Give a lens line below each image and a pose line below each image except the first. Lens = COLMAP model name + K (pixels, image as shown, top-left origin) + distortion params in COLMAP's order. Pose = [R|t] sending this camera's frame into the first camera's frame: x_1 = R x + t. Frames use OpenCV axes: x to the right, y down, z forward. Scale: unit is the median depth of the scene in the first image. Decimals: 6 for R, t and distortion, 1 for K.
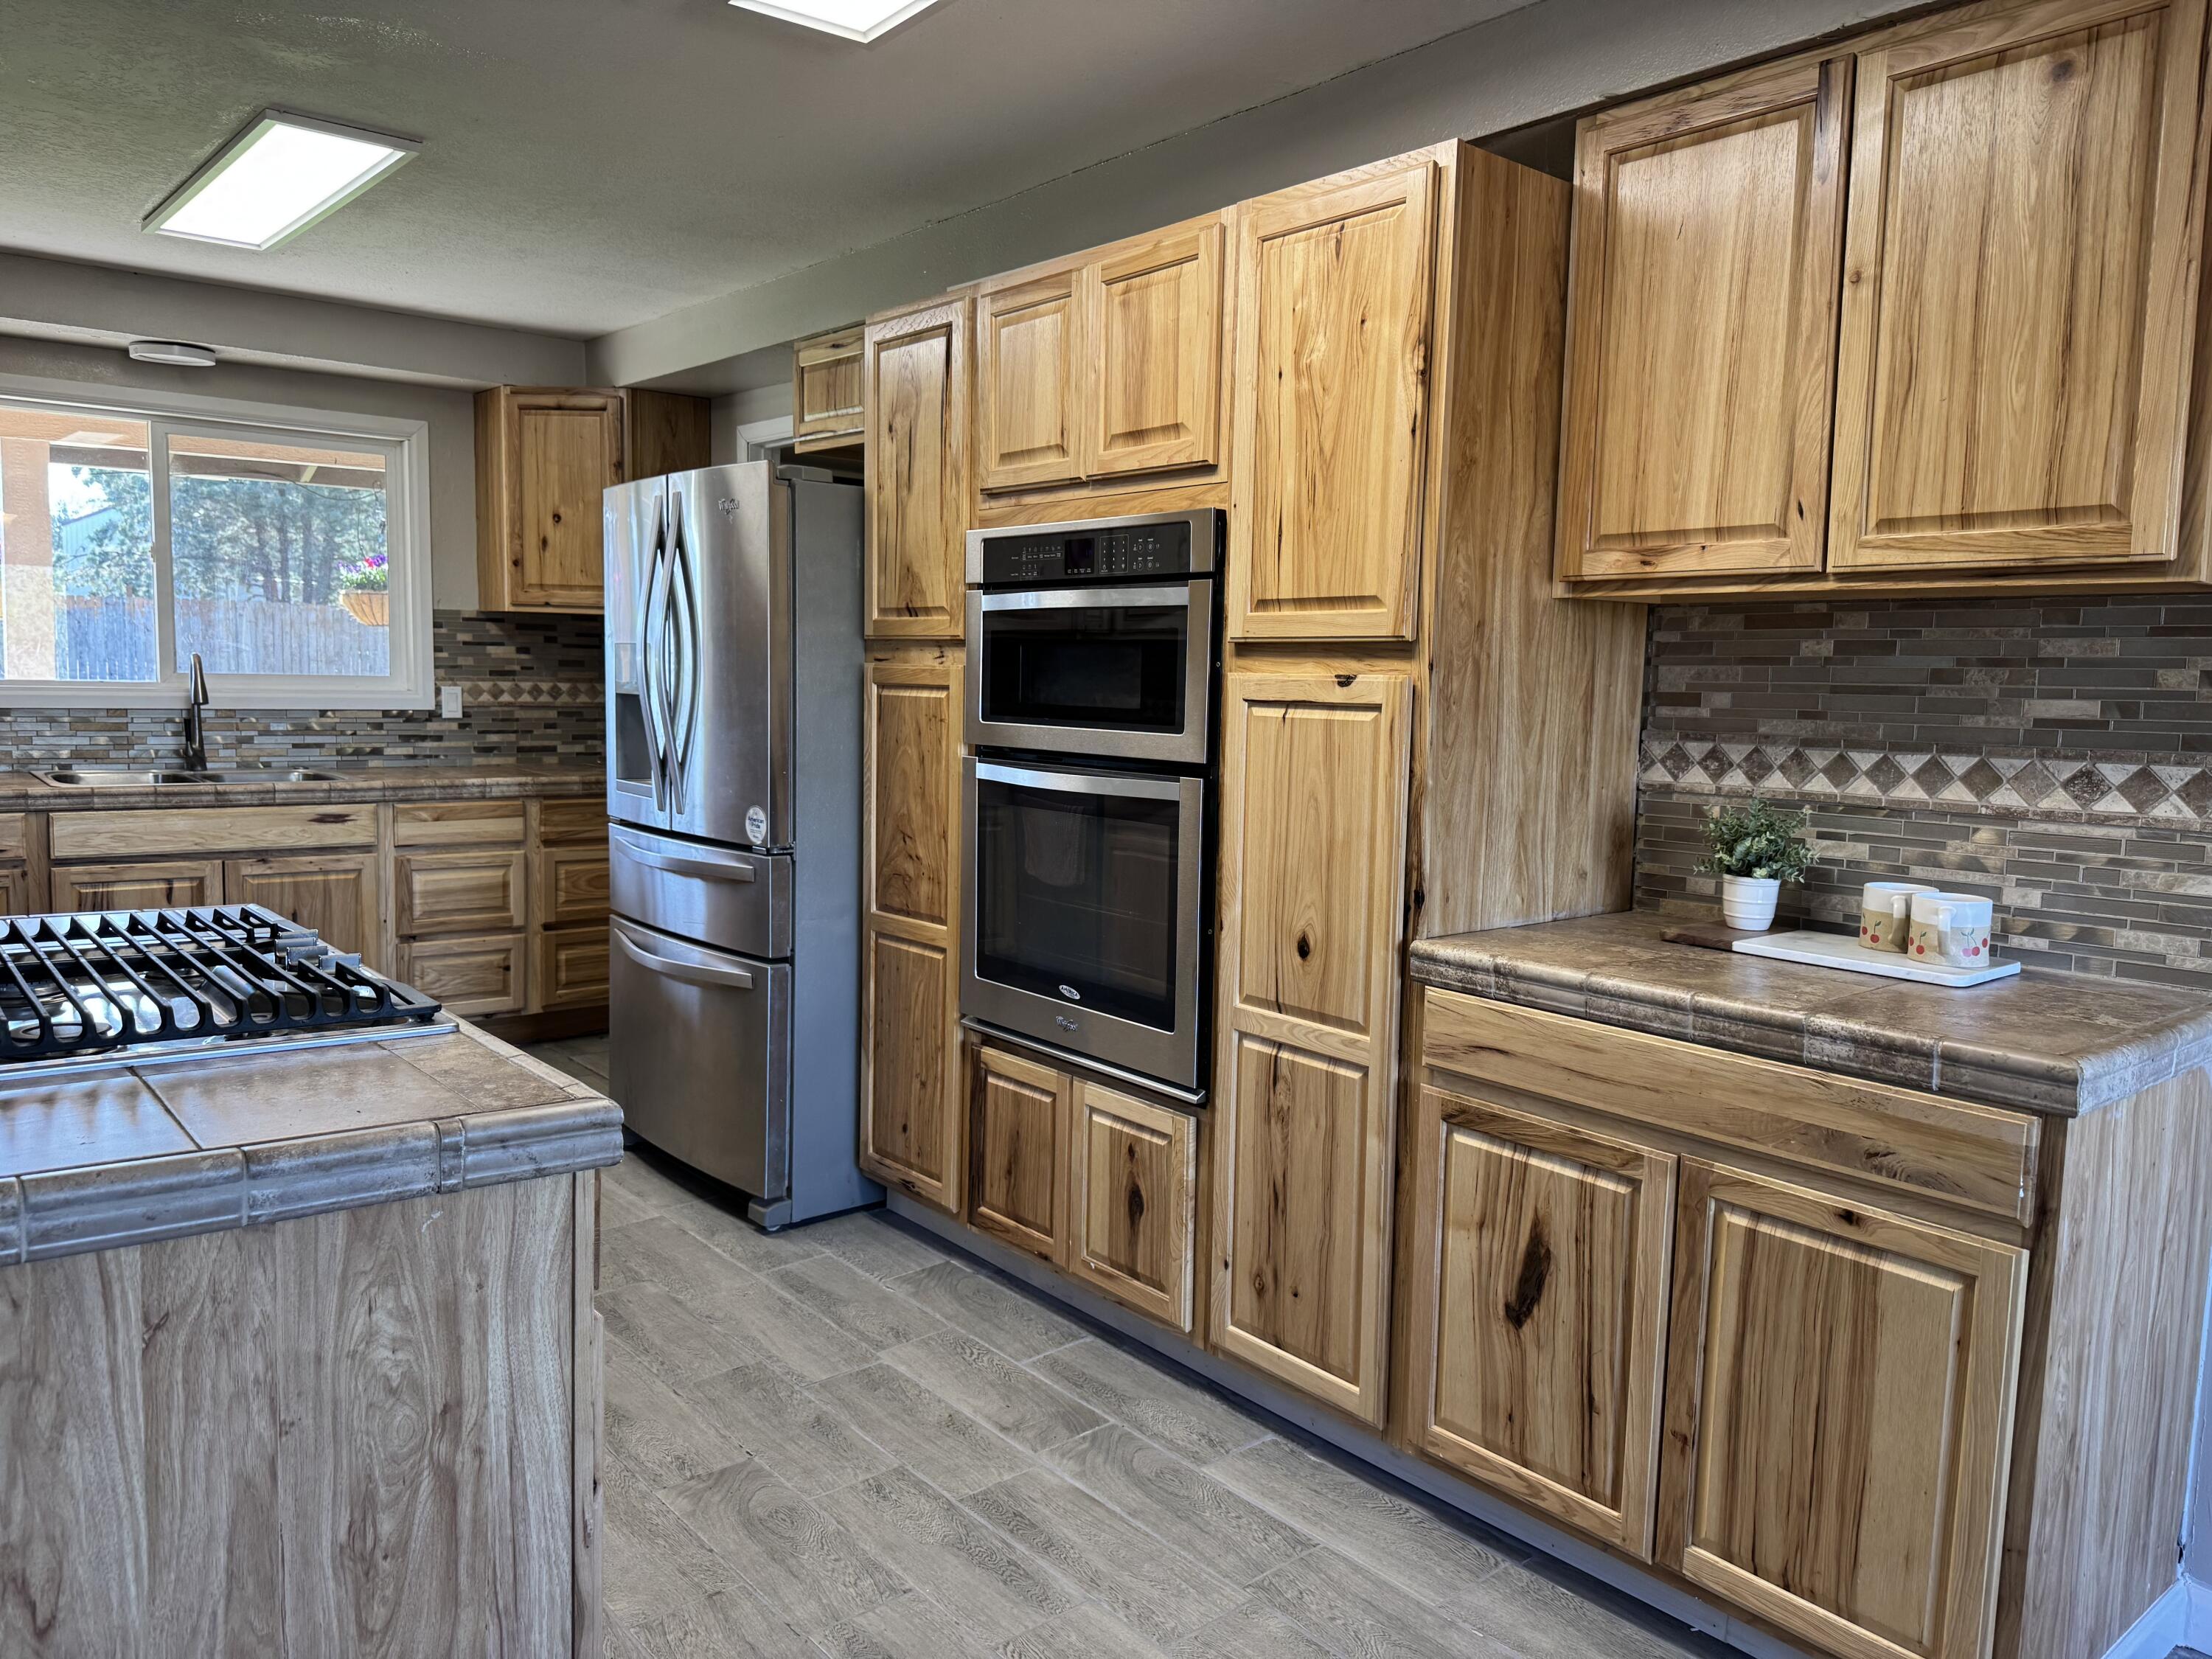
lens RADIAL K [[1569.3, 0, 1106.0], [0, 1569.3, 829.5], [0, 0, 1]] dist [0.083198, -0.111259]
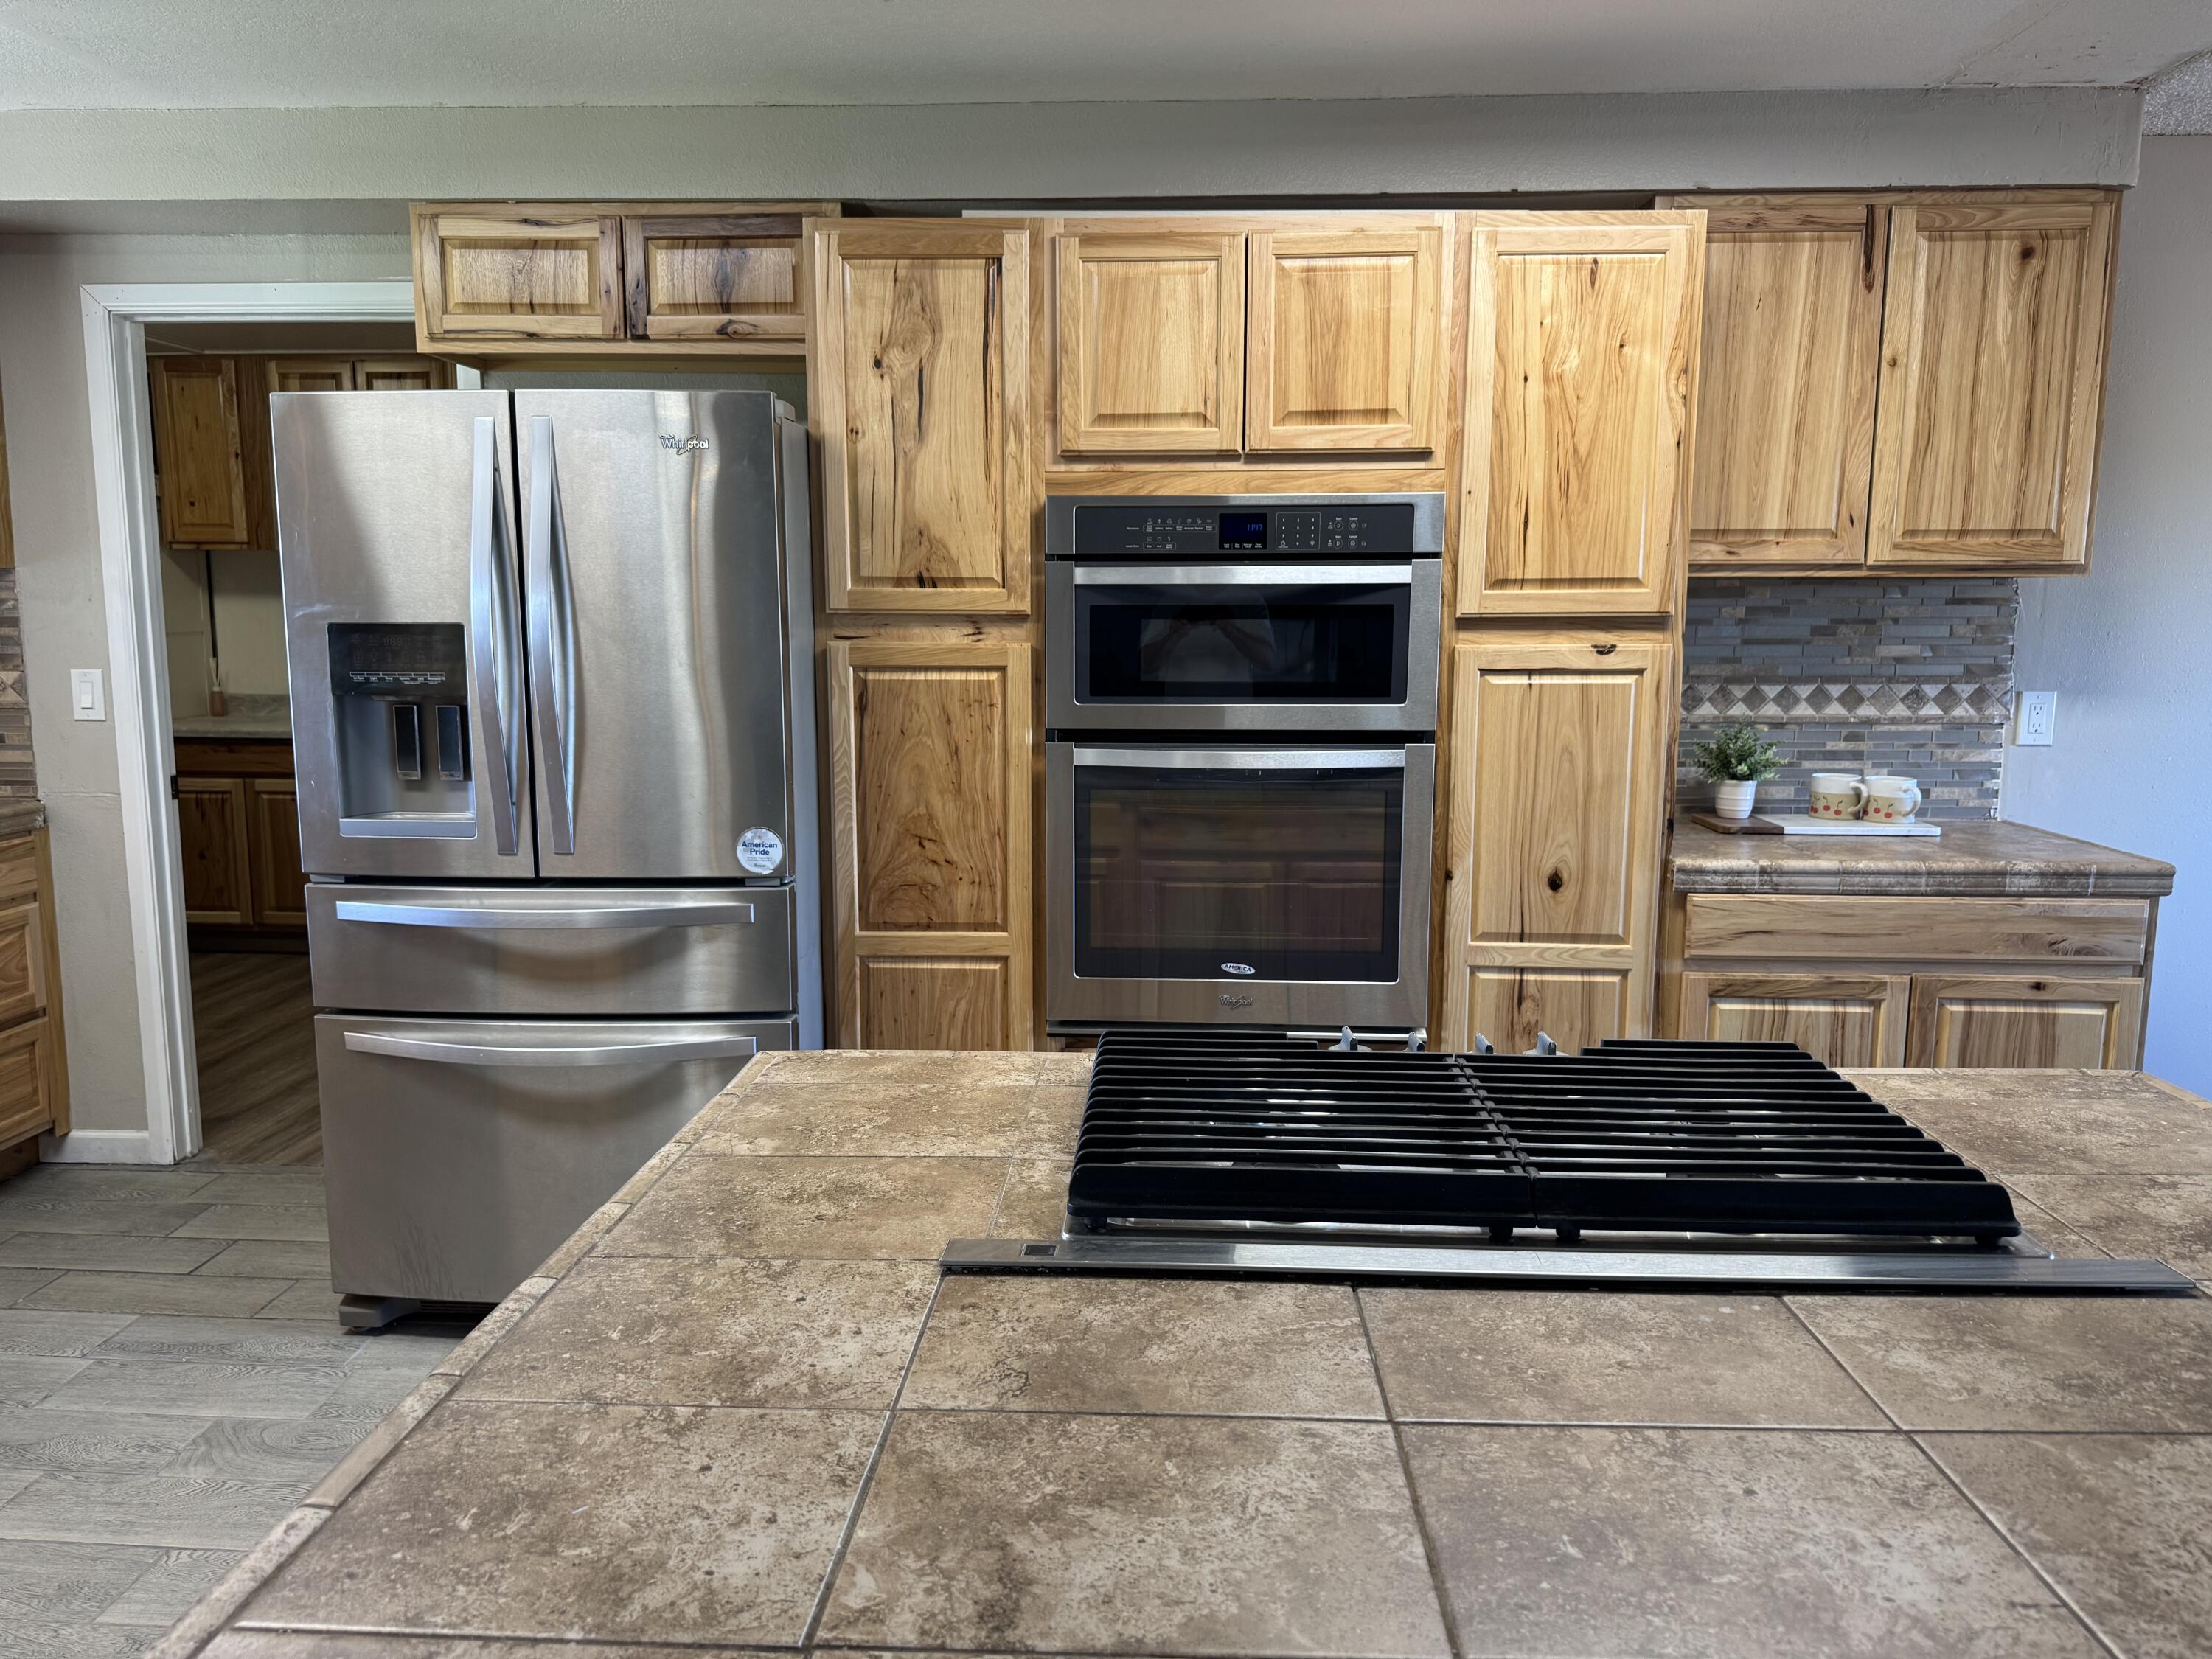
lens RADIAL K [[1563.8, 0, 1106.0], [0, 1563.8, 829.5], [0, 0, 1]] dist [0.063093, -0.100920]
pose [[0.676614, -0.126705, 0.725355, -0.906997], [0.087769, 0.991939, 0.091401, -0.095090], [-0.731088, 0.001821, 0.682280, 0.437936]]
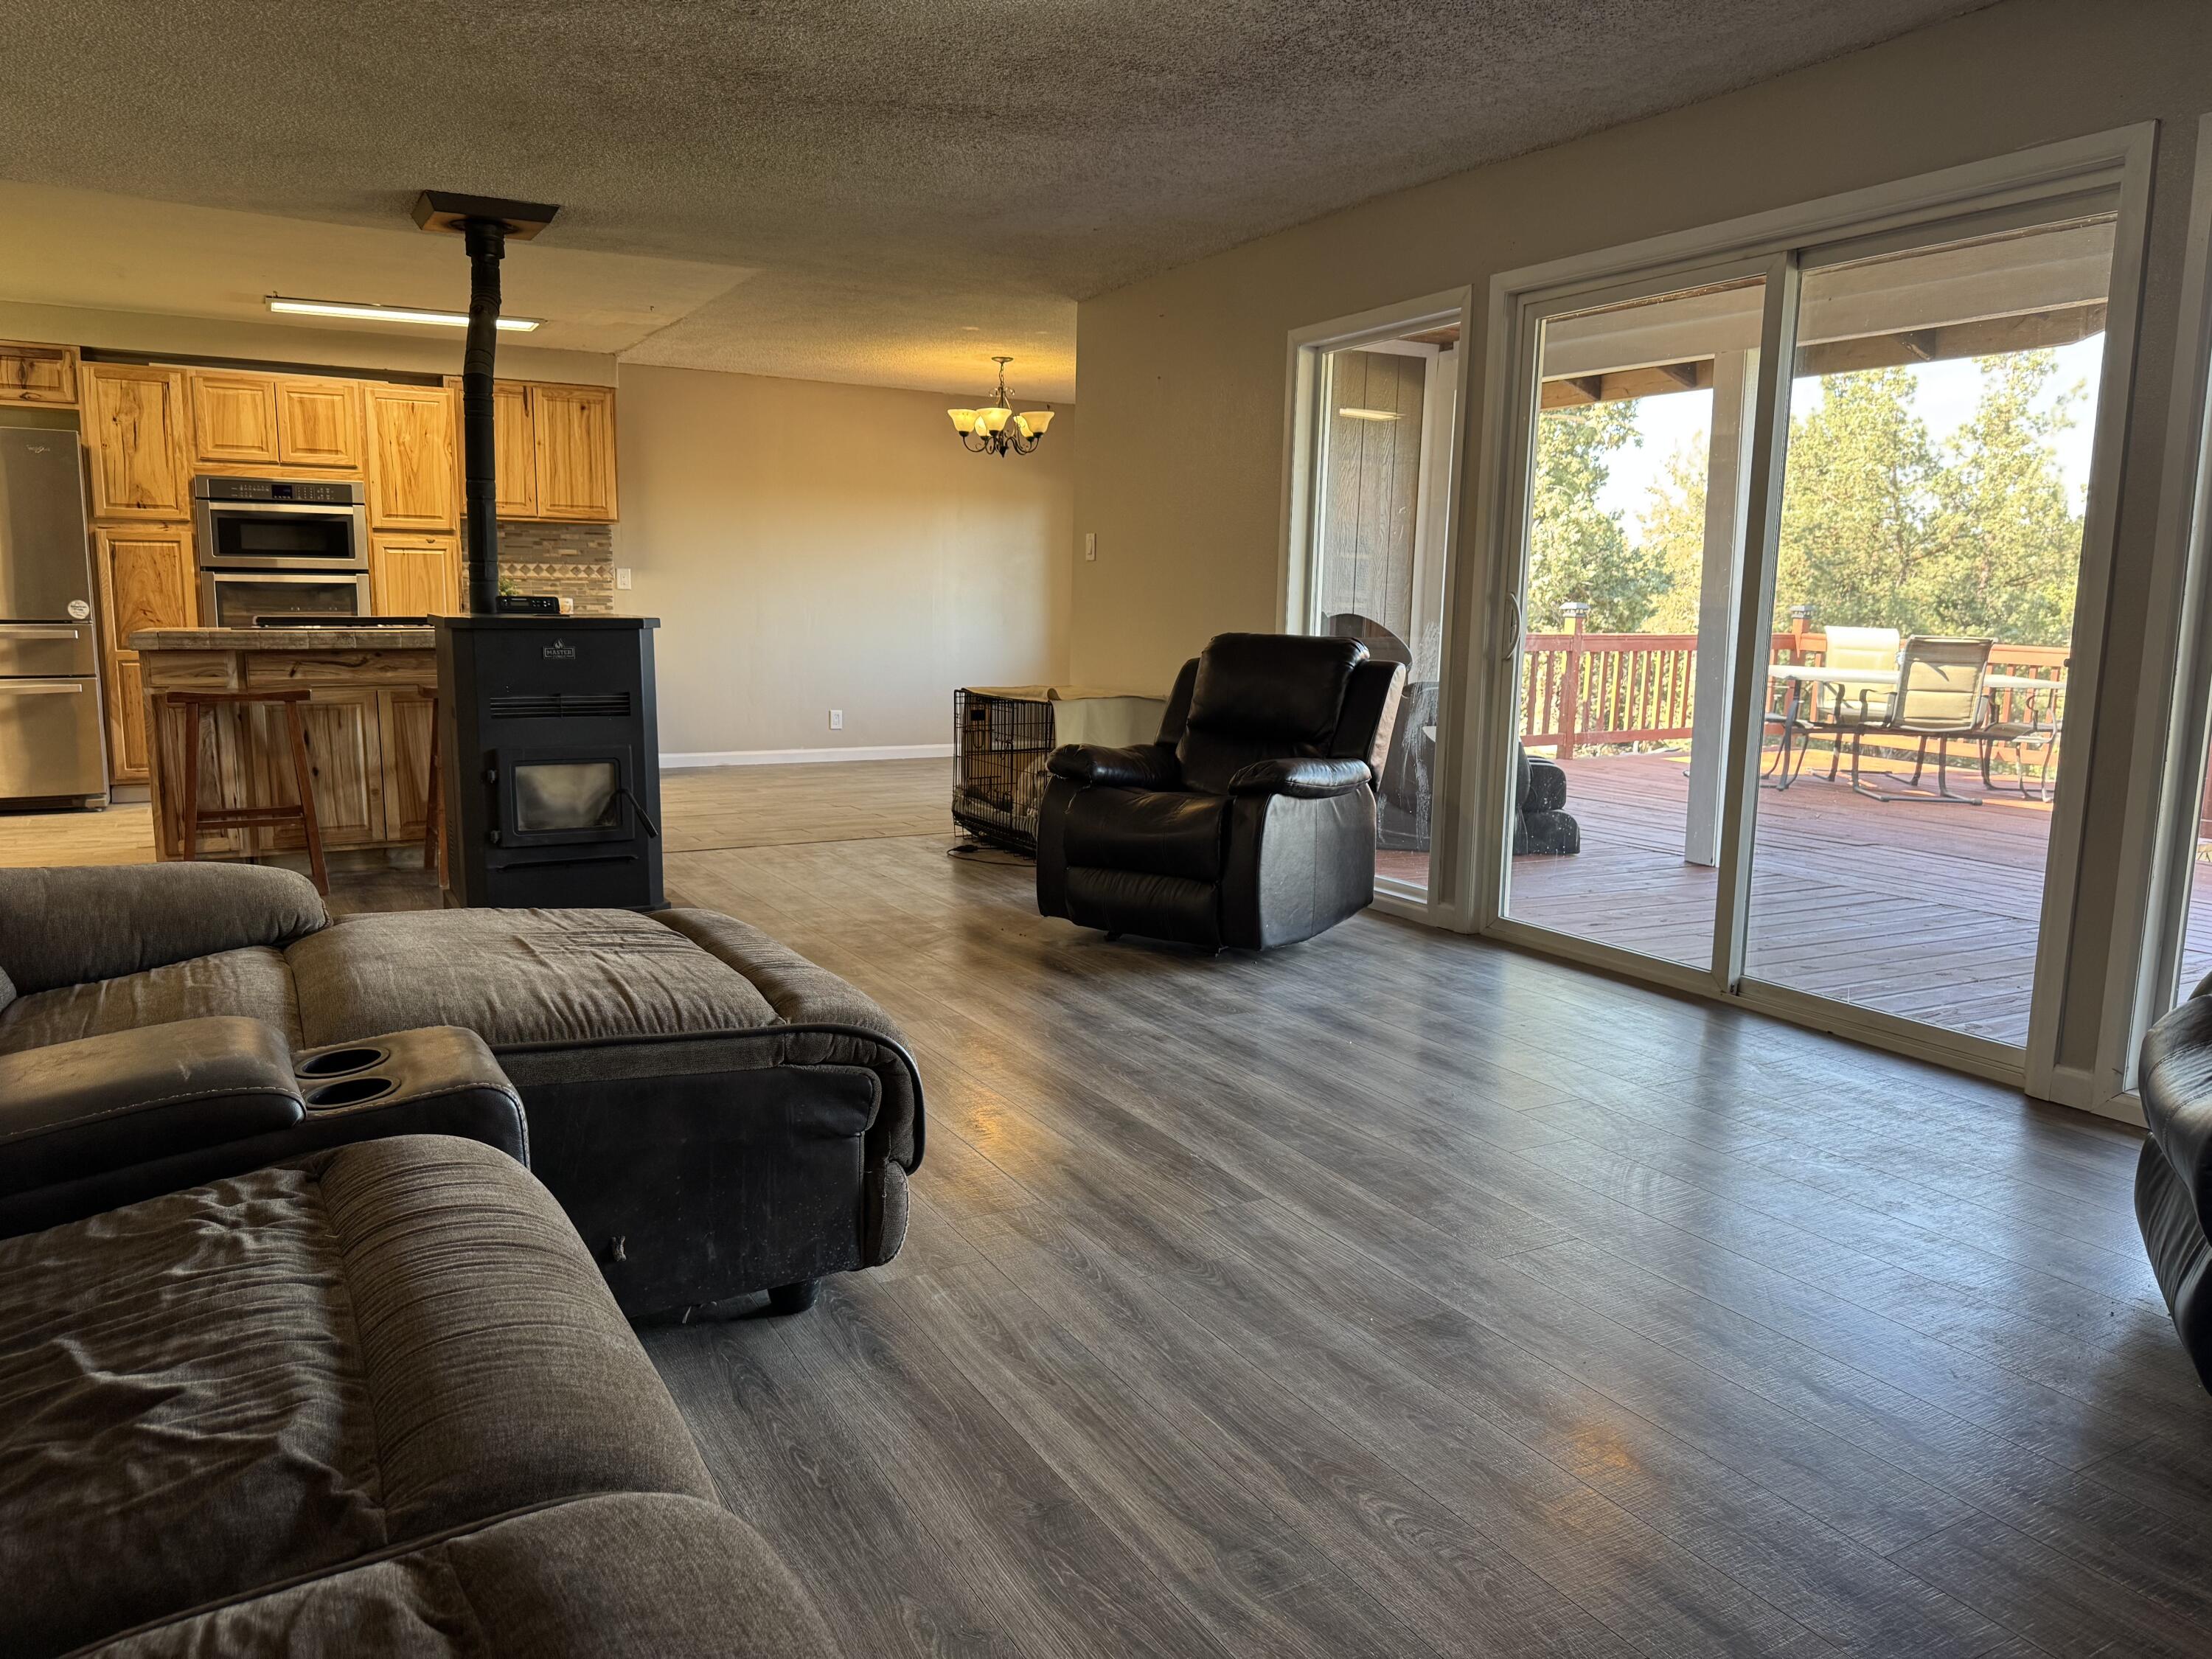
lens RADIAL K [[1569.3, 0, 1106.0], [0, 1569.3, 829.5], [0, 0, 1]] dist [0.083198, -0.111259]
pose [[0.173022, -0.164833, 0.971027, -2.735230], [0.088676, 0.984499, 0.151319, 0.112589], [-0.980918, 0.059926, 0.184957, -0.899606]]
